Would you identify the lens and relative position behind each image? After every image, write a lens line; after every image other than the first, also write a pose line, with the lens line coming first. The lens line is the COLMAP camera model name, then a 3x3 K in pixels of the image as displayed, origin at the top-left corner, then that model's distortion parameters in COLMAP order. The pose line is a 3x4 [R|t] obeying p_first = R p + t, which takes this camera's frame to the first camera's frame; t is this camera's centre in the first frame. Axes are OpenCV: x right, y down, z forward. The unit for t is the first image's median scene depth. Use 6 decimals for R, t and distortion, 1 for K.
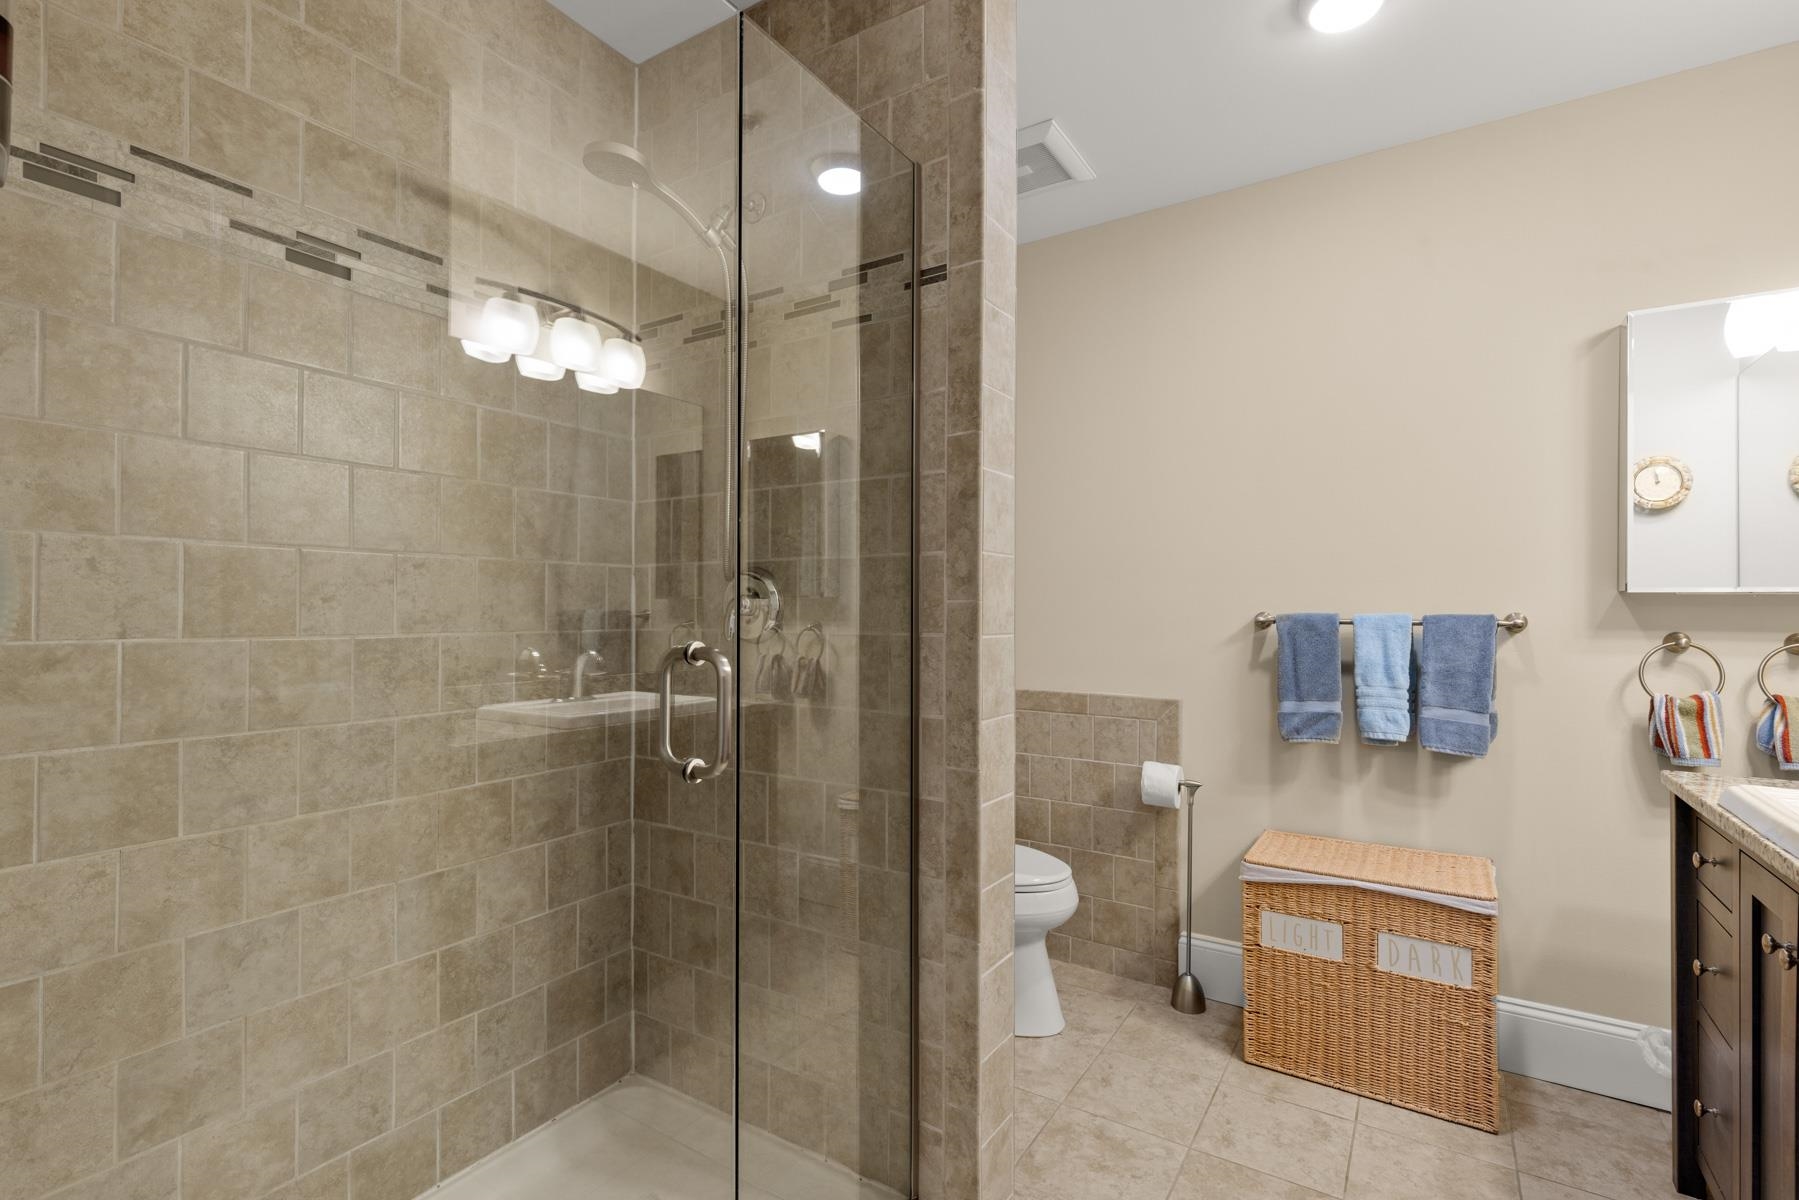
lens RADIAL K [[825.2, 0, 903.0], [0, 825.2, 606.7], [0, 0, 1]] dist [0.002490, 0.000309]
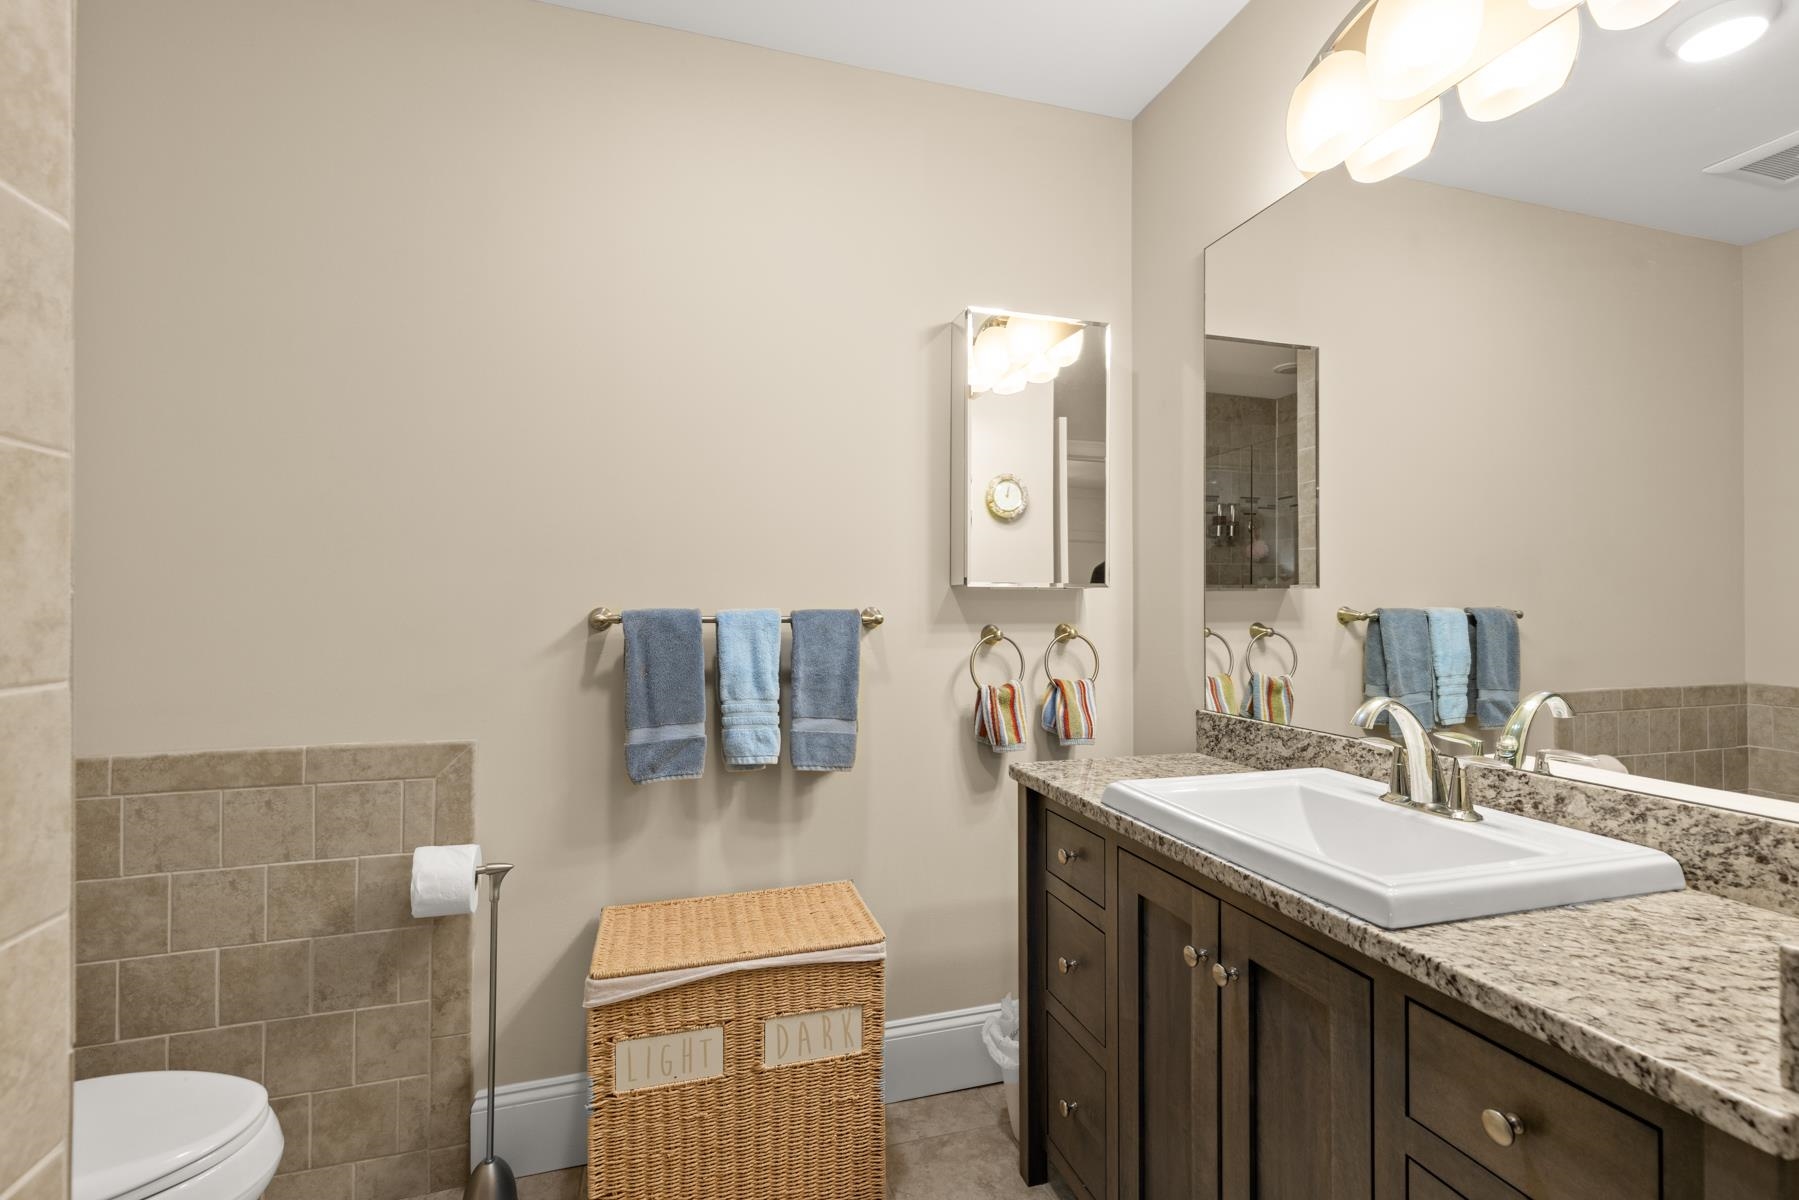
lens RADIAL K [[808.9, 0, 918.5], [0, 808.9, 597.0], [0, 0, 1]] dist [0.003097, 0.000062]
pose [[0.637692, 0.003549, 0.770283, 0.075107], [-0.001239, 0.999993, -0.003581, -0.000877], [-0.770291, 0.001329, 0.637692, 0.376750]]
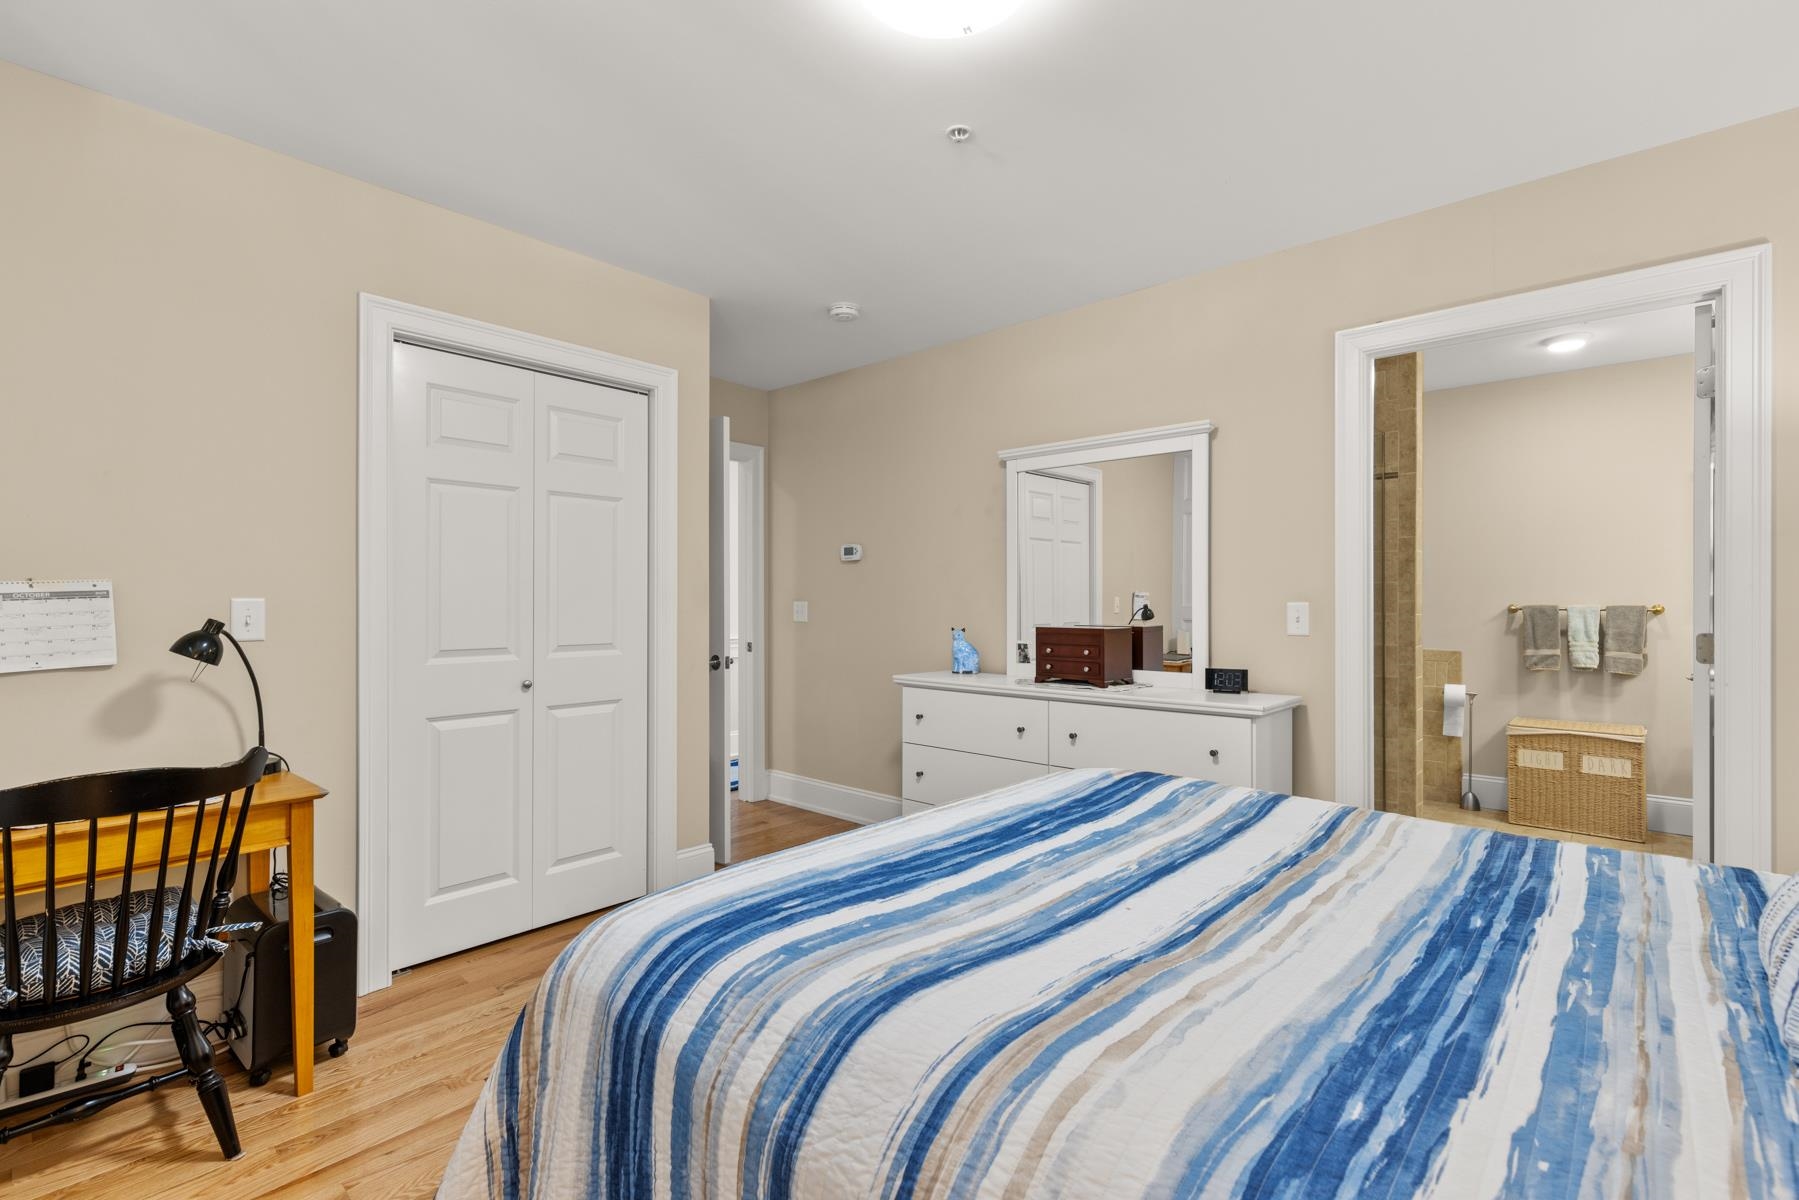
lens RADIAL K [[819.0, 0, 899.5], [0, 819.0, 600.0], [0, 0, 1]] dist [0.005538, 0.000695]
pose [[0.987537, -0.002775, -0.157365, -0.769916], [0.003007, 0.999995, 0.001237, -0.011866], [0.157361, -0.001695, 0.987540, -1.273594]]
